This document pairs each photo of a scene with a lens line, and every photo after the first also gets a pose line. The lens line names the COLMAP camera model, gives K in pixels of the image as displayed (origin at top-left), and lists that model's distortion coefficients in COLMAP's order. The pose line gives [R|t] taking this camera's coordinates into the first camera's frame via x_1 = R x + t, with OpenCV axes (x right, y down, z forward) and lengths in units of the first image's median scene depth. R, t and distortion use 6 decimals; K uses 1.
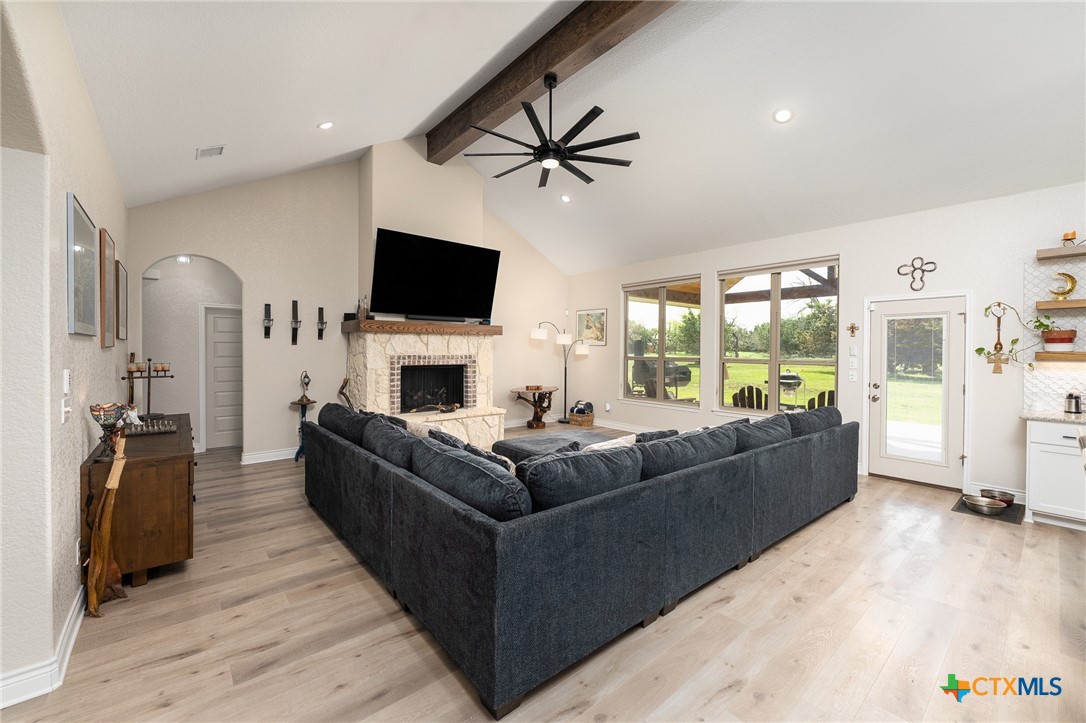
lens RADIAL K [[436.8, 0, 537.6], [0, 436.8, 357.0], [0, 0, 1]] dist [-0.000613, -0.000098]
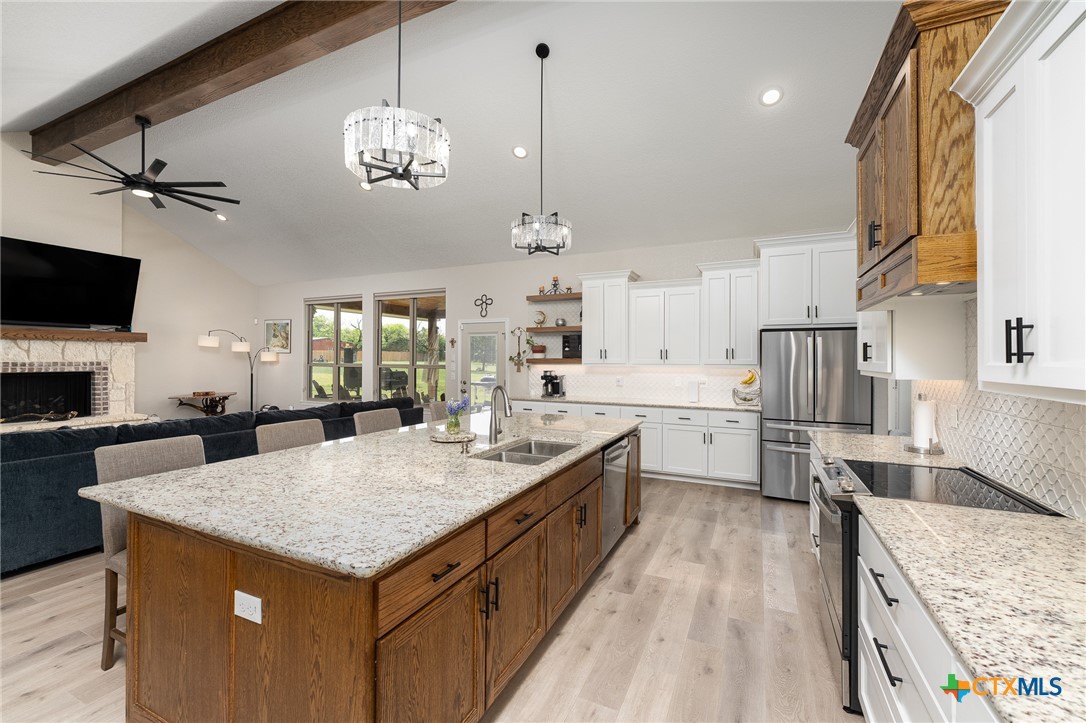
lens RADIAL K [[432.0, 0, 543.5], [0, 432.0, 358.0], [0, 0, 1]] dist [0.000649, 0.000043]
pose [[0.901644, 0.001046, 0.432477, 0.389587], [0.005865, 0.999876, -0.014646, 0.008371], [-0.432438, 0.015742, 0.901526, -0.372739]]
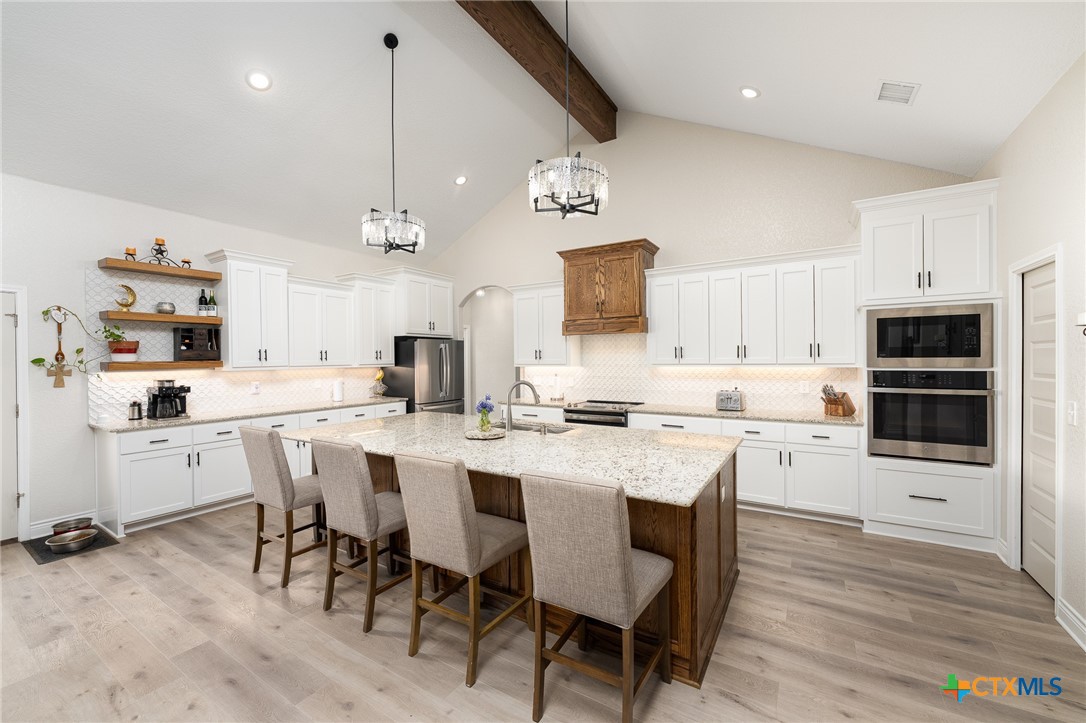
lens RADIAL K [[429.0, 0, 553.0], [0, 429.0, 357.8], [0, 0, 1]] dist [0.000348, 0.000058]
pose [[-0.316241, -0.000783, 0.948678, -0.061103], [0.022686, 0.999707, 0.008387, -0.005685], [-0.948407, 0.024175, -0.316131, 0.282074]]
